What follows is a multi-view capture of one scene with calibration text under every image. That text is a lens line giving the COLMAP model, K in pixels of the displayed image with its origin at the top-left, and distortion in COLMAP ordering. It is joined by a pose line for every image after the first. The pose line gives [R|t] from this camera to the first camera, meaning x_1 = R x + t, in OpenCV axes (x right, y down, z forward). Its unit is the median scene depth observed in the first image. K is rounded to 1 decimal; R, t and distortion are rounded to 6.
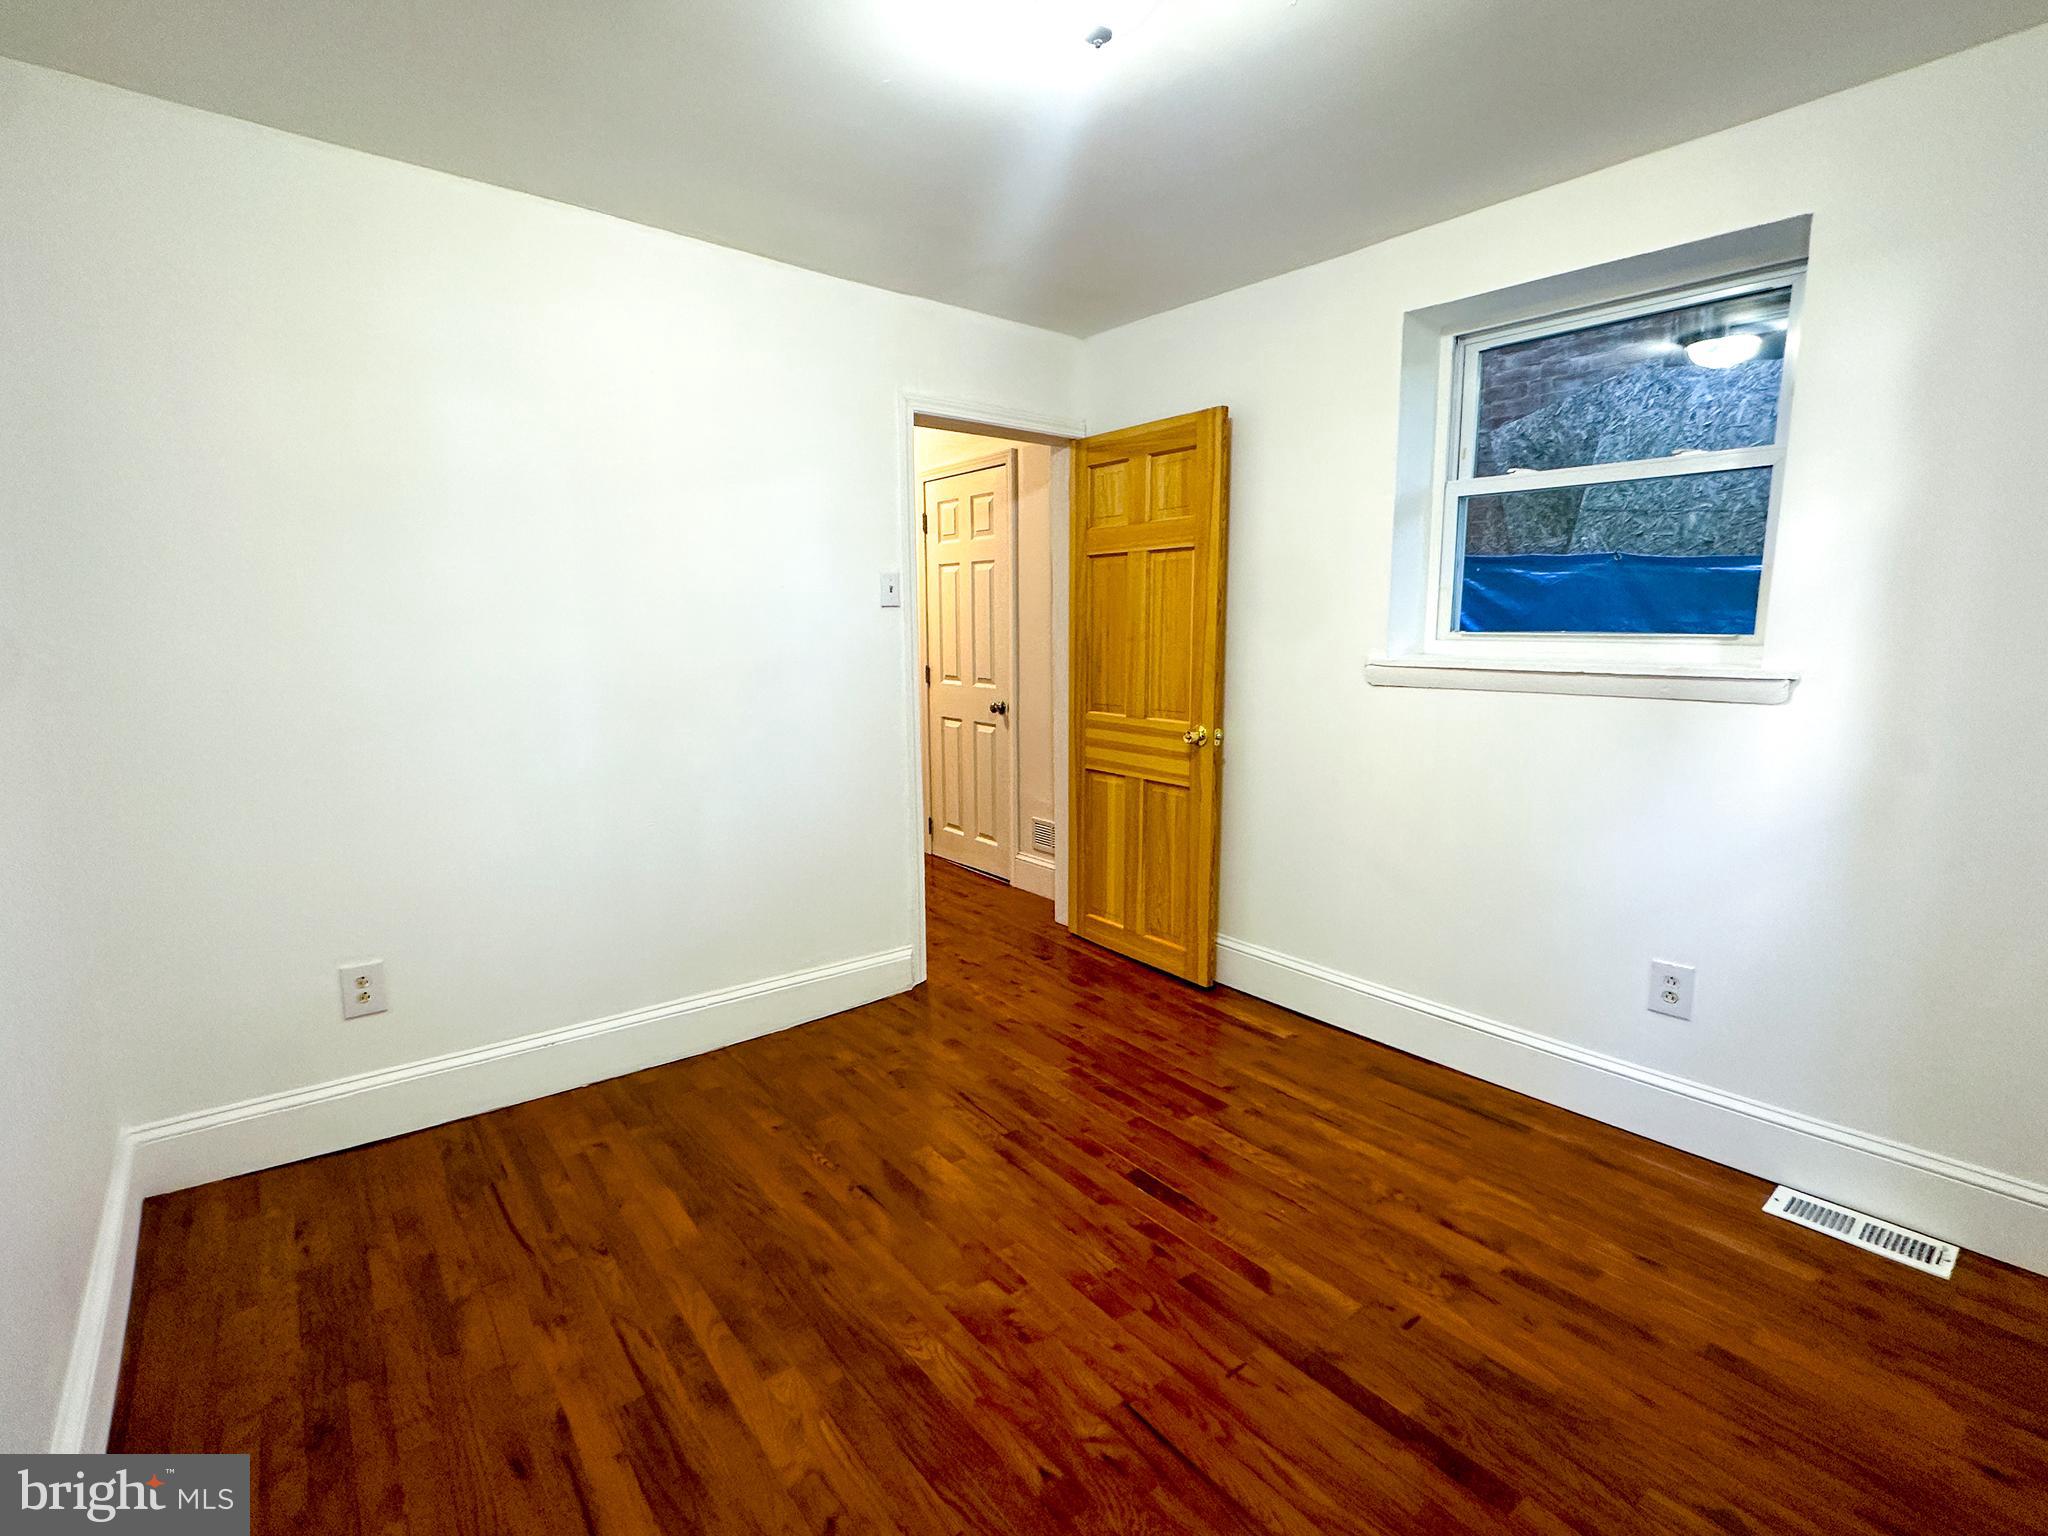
lens RADIAL K [[944.0, 0, 1025.8], [0, 944.0, 764.6], [0, 0, 1]] dist [-0.002878, 0.000675]
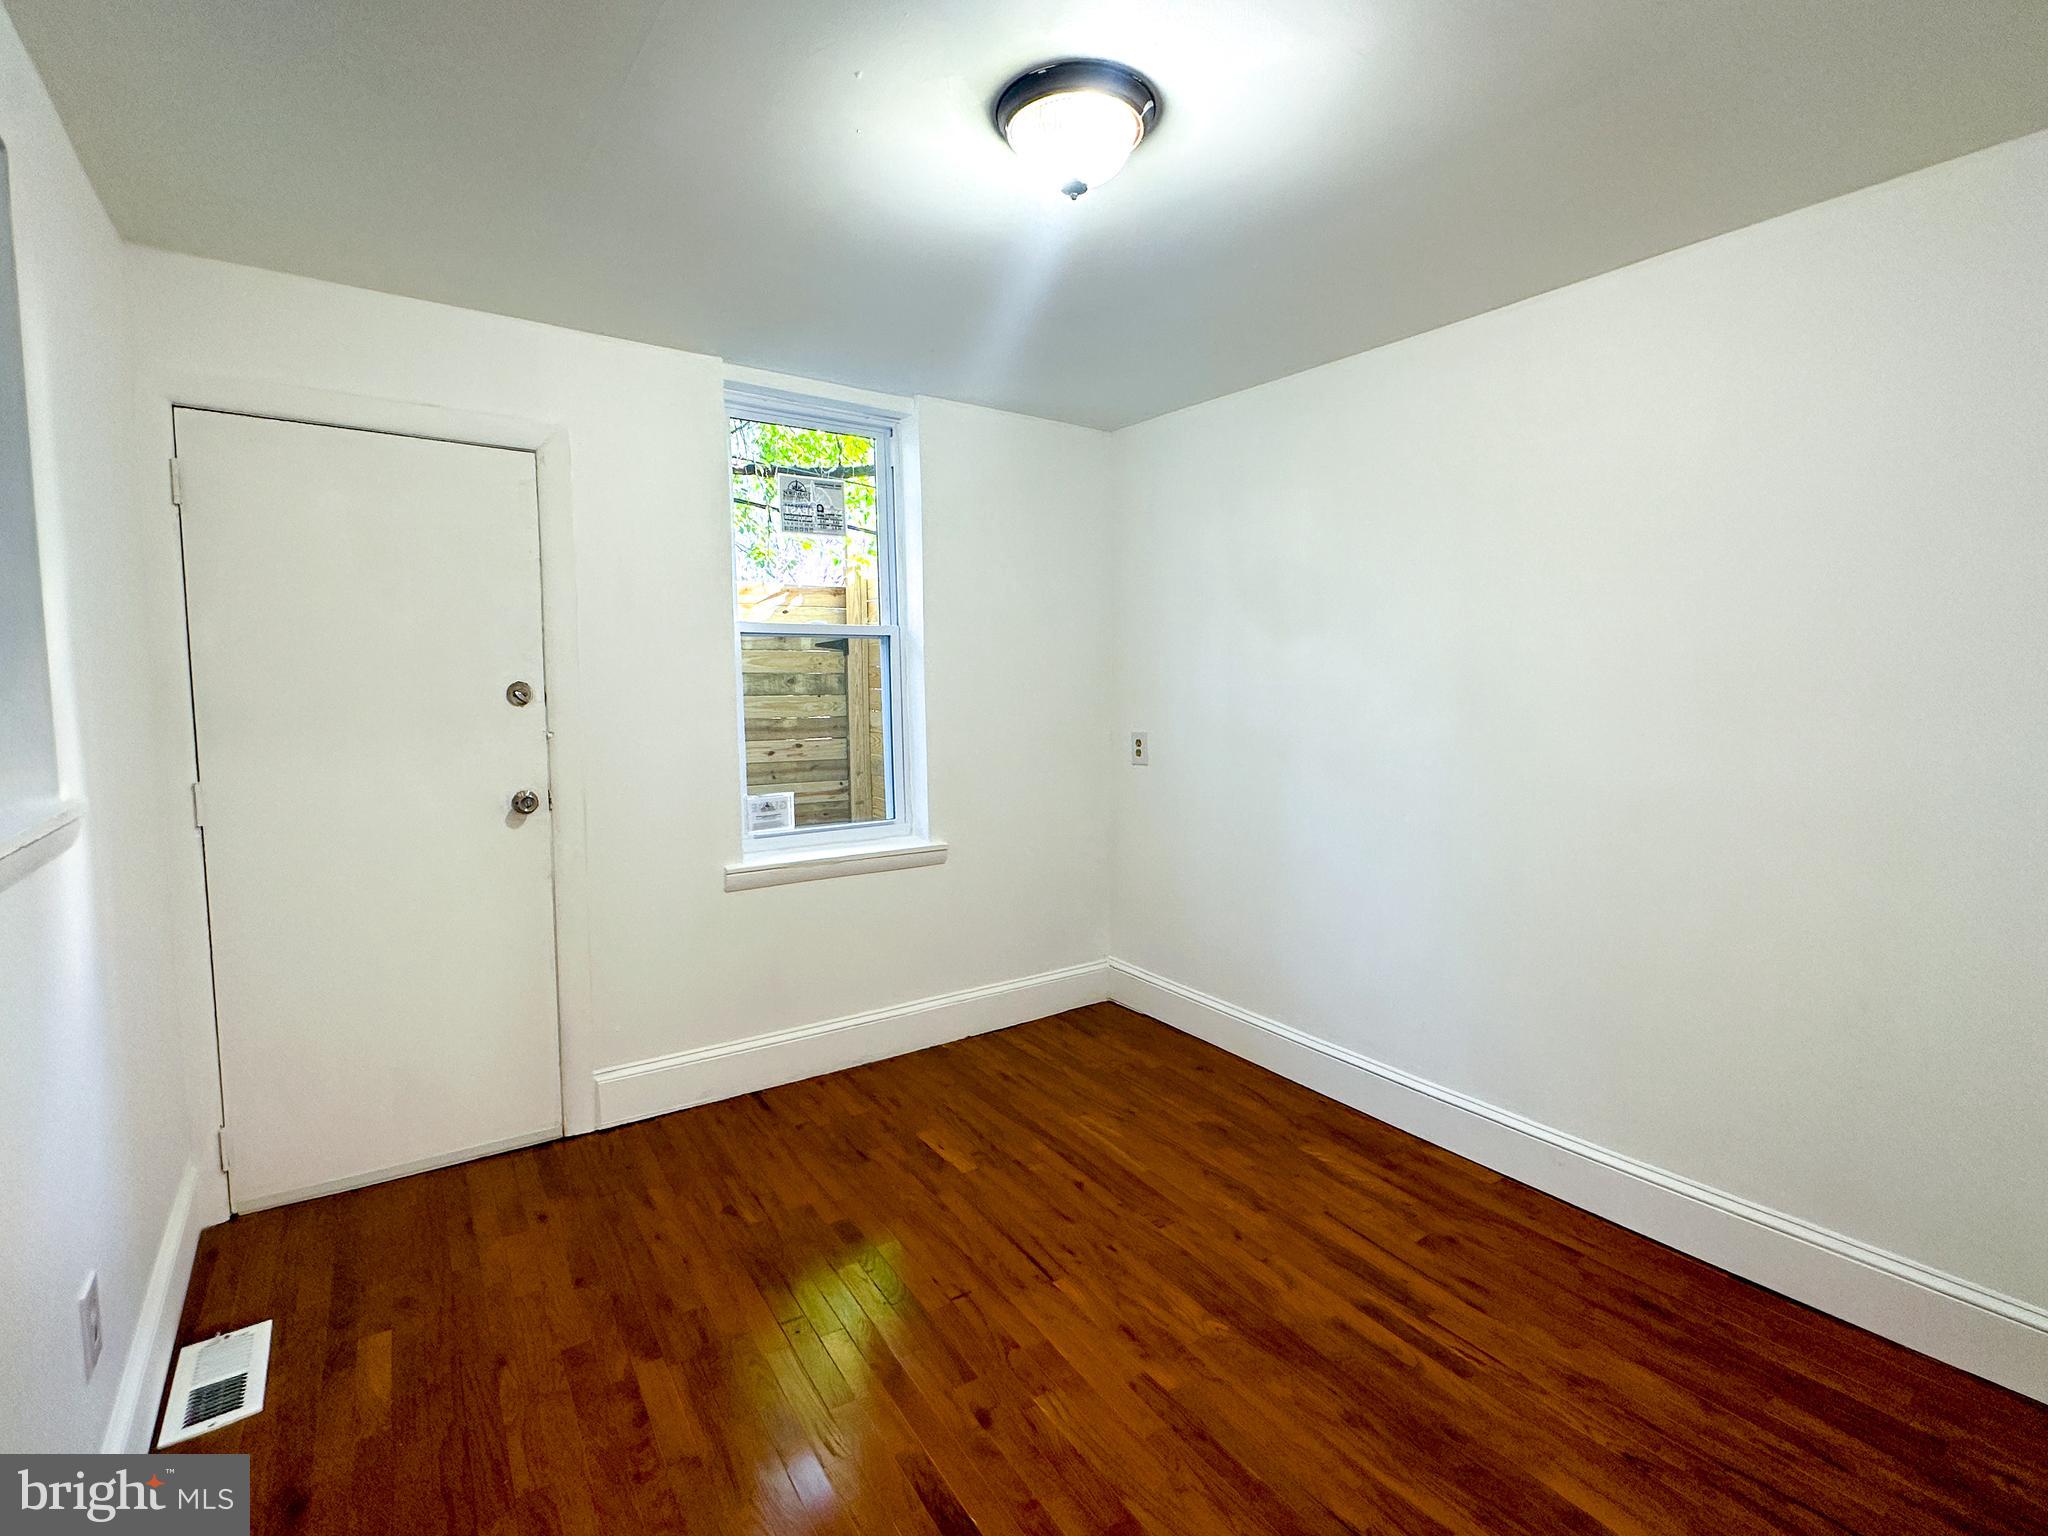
lens RADIAL K [[944.0, 0, 1025.8], [0, 944.0, 764.6], [0, 0, 1]] dist [-0.002878, 0.000675]
pose [[-0.996965, -0.004995, 0.077684, 0.036578], [0.013523, 0.971652, 0.236030, -0.333826], [-0.076661, 0.236364, -0.968636, 1.906987]]
